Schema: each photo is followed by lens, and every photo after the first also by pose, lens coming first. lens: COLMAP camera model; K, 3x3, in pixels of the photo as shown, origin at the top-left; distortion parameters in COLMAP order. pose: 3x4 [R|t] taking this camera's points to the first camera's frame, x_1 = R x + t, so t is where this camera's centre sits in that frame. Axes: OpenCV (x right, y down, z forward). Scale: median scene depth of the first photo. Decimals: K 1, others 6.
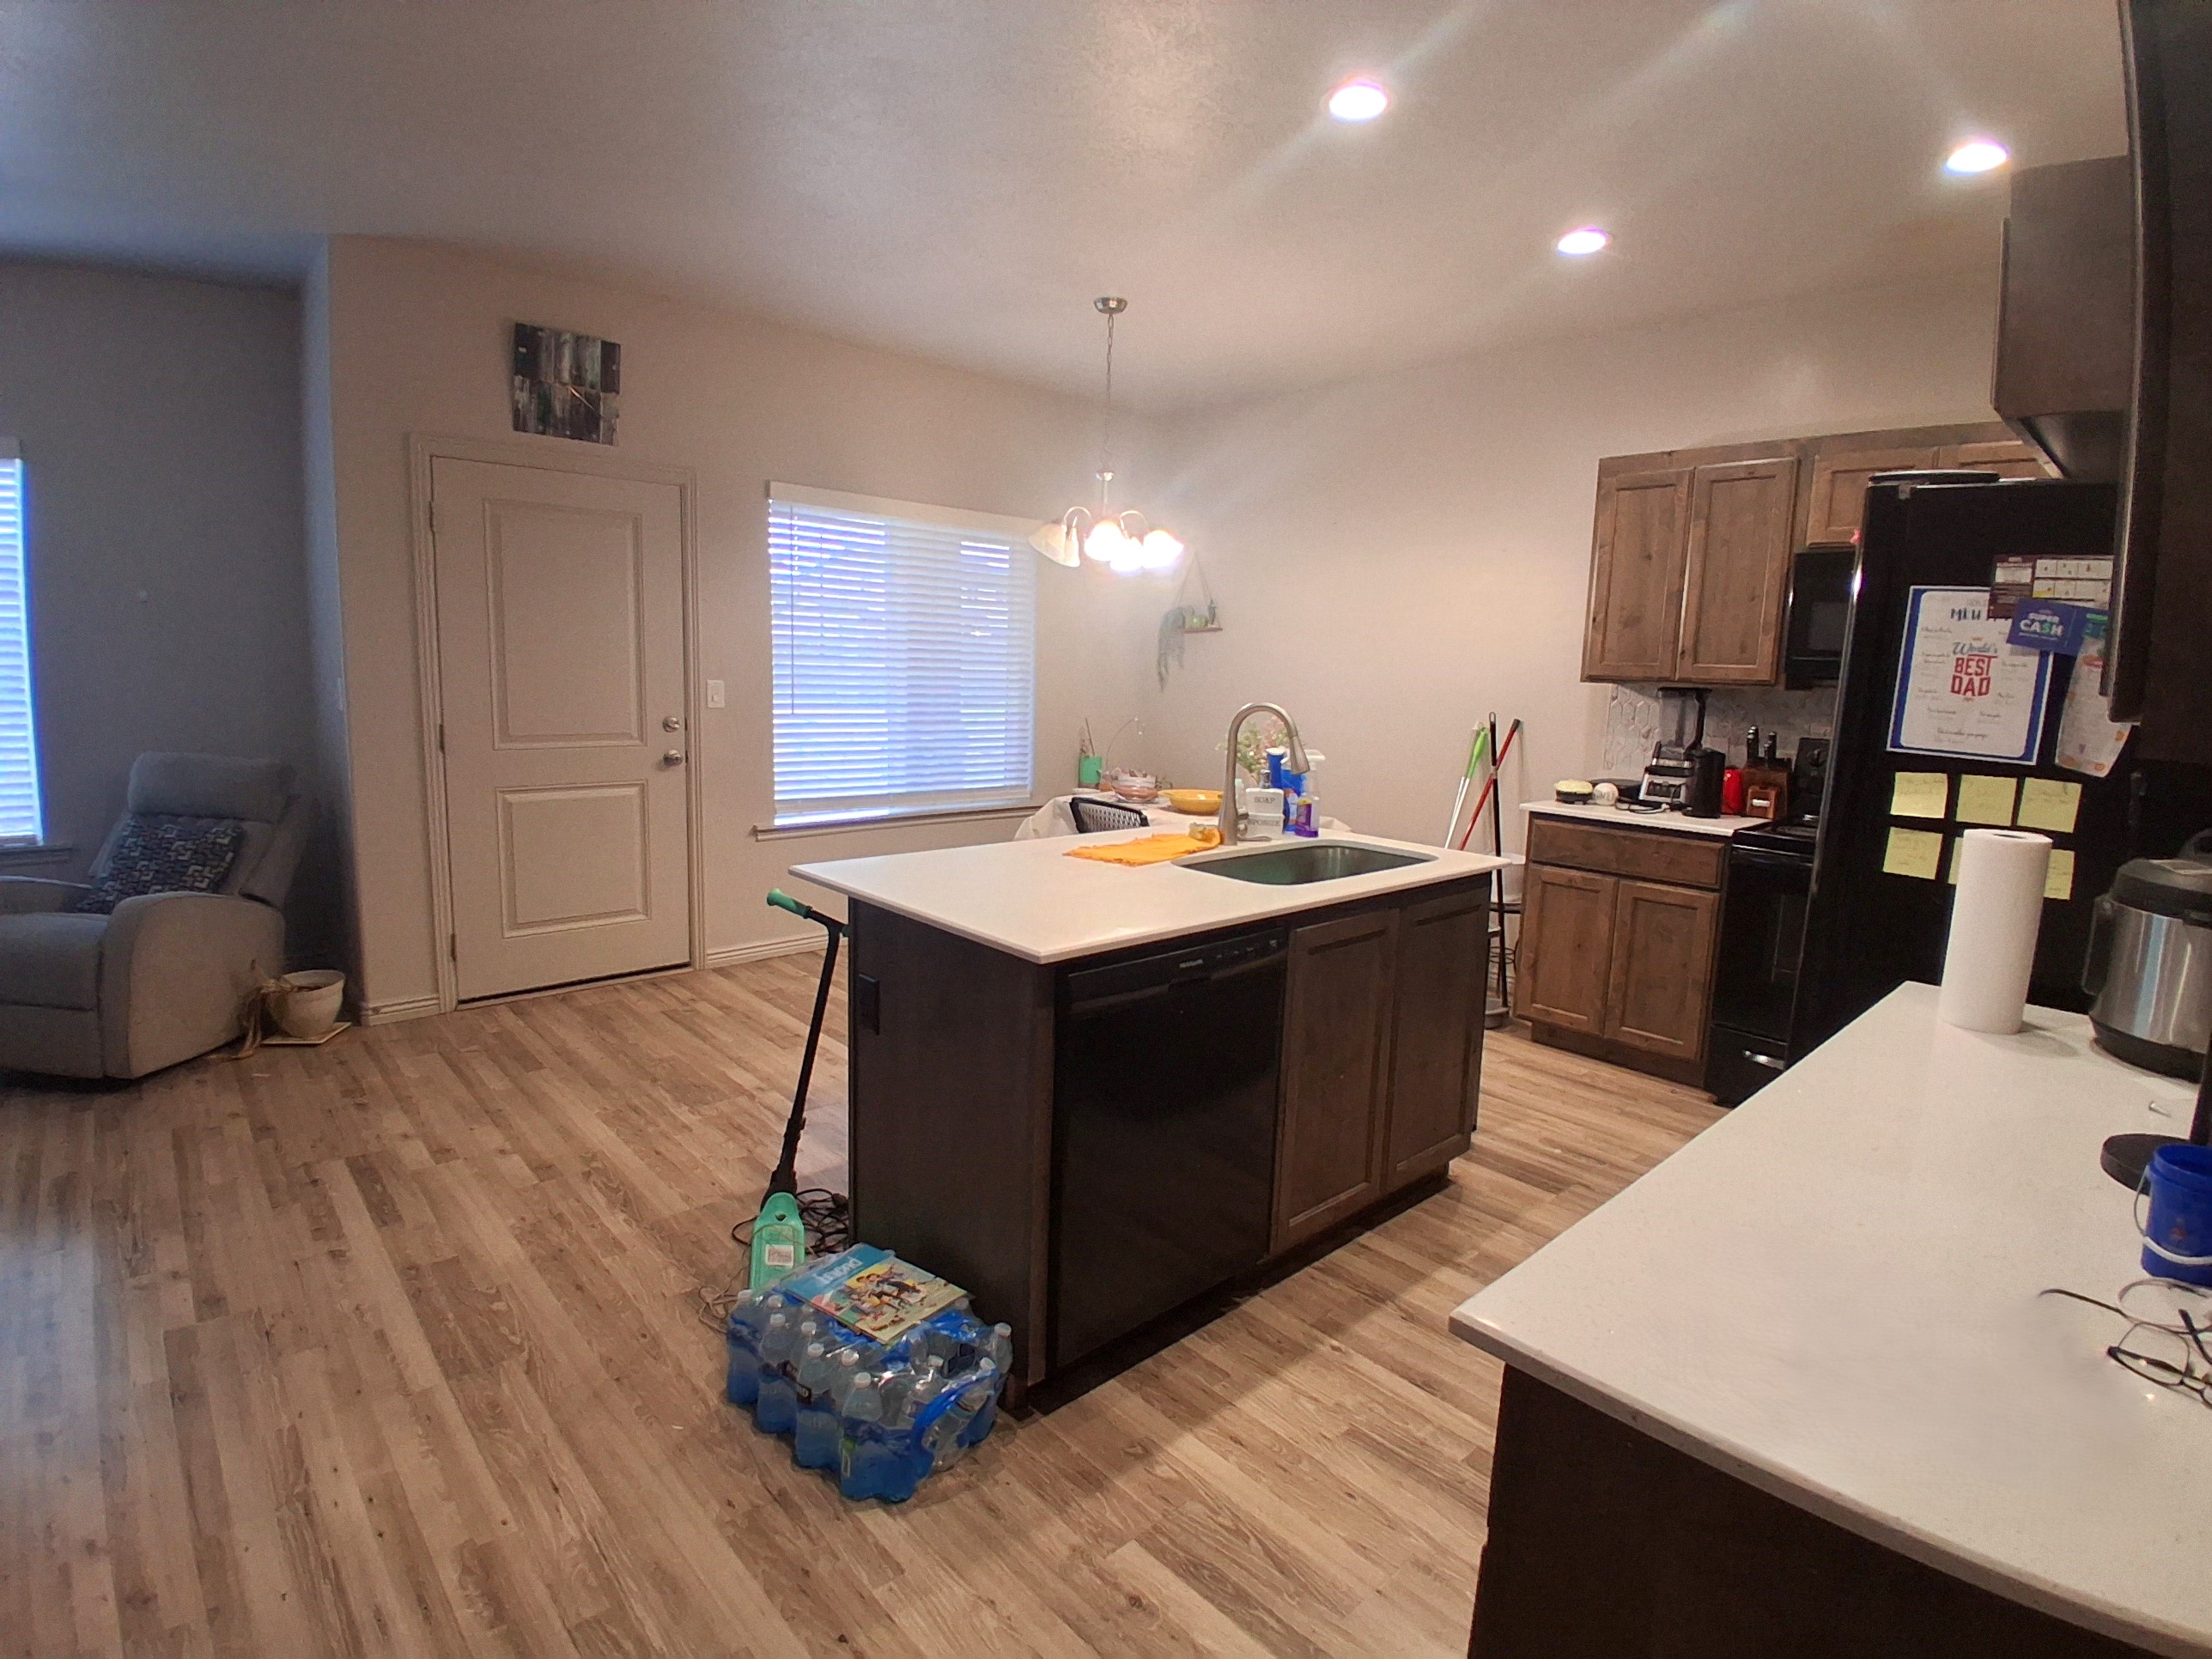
lens RADIAL K [[1097.8, 0, 1097.0], [0, 1097.8, 821.1], [0, 0, 1]] dist [-0.024308, -0.031508]
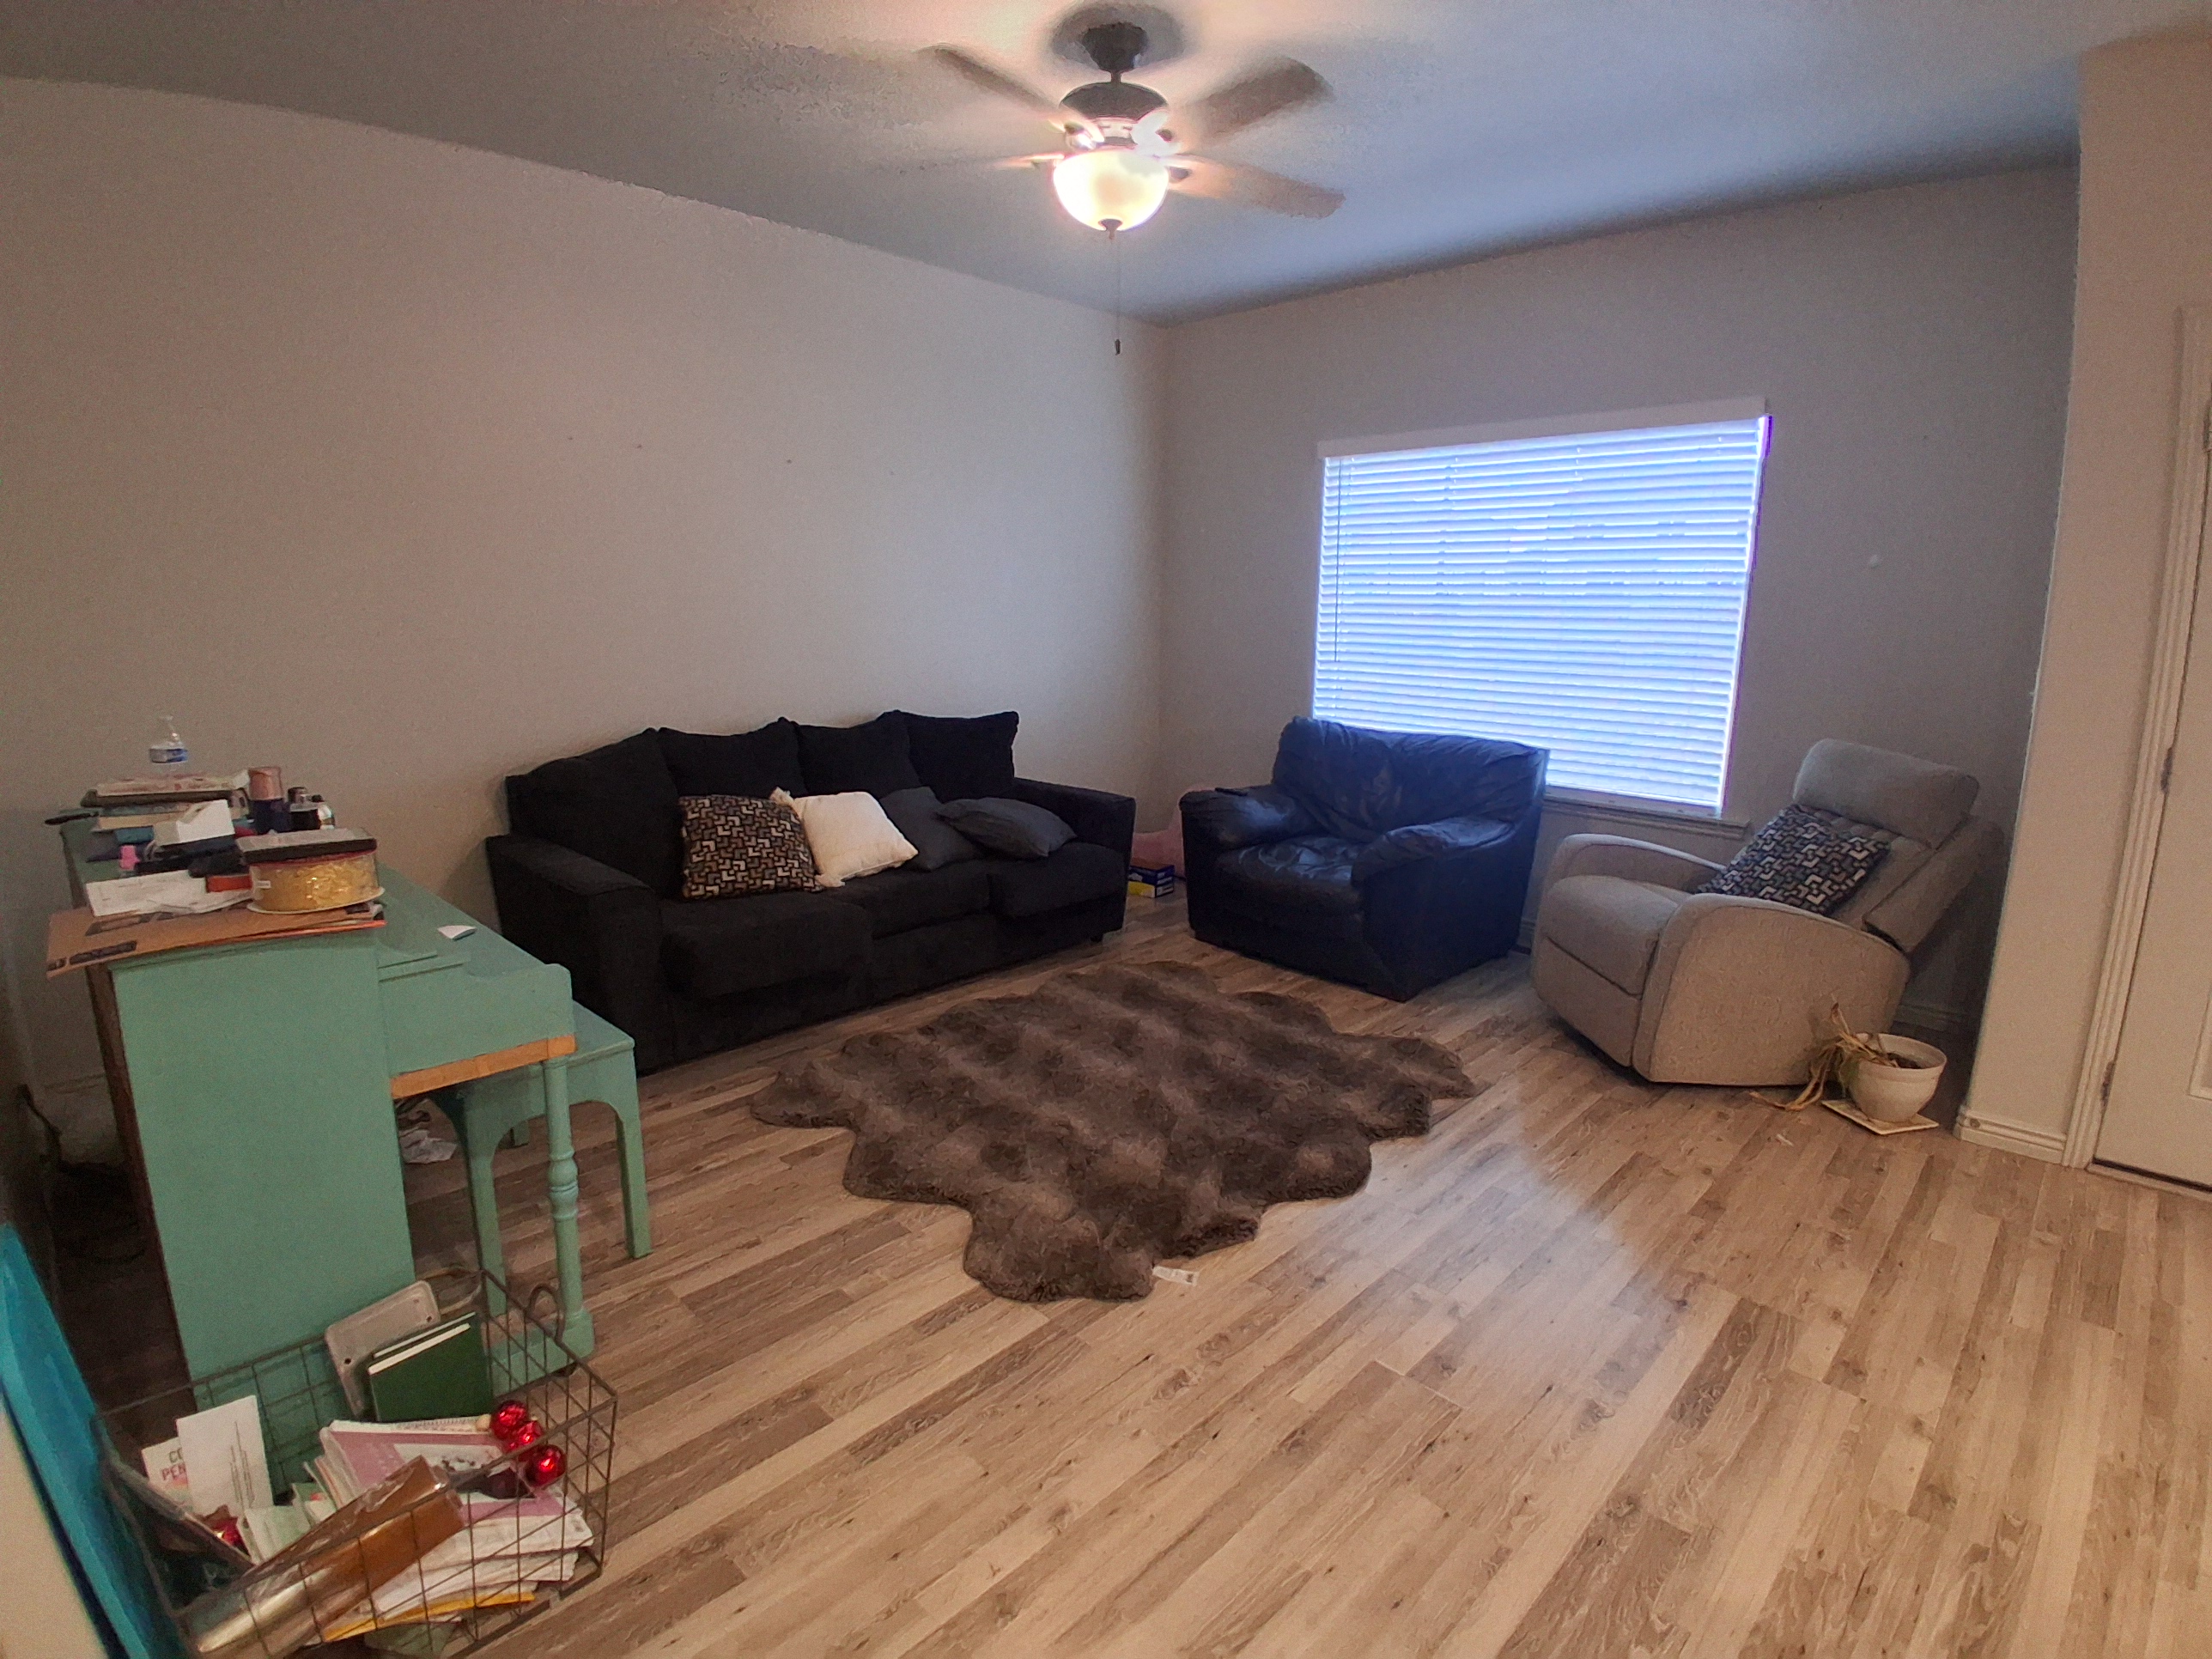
lens RADIAL K [[1097.8, 0, 1097.0], [0, 1097.8, 821.1], [0, 0, 1]] dist [-0.024308, -0.031508]
pose [[0.048843, 0.166569, -0.984819, -0.032805], [-0.153379, 0.975552, 0.157394, -0.055184], [0.986960, 0.143363, 0.073197, 0.401021]]
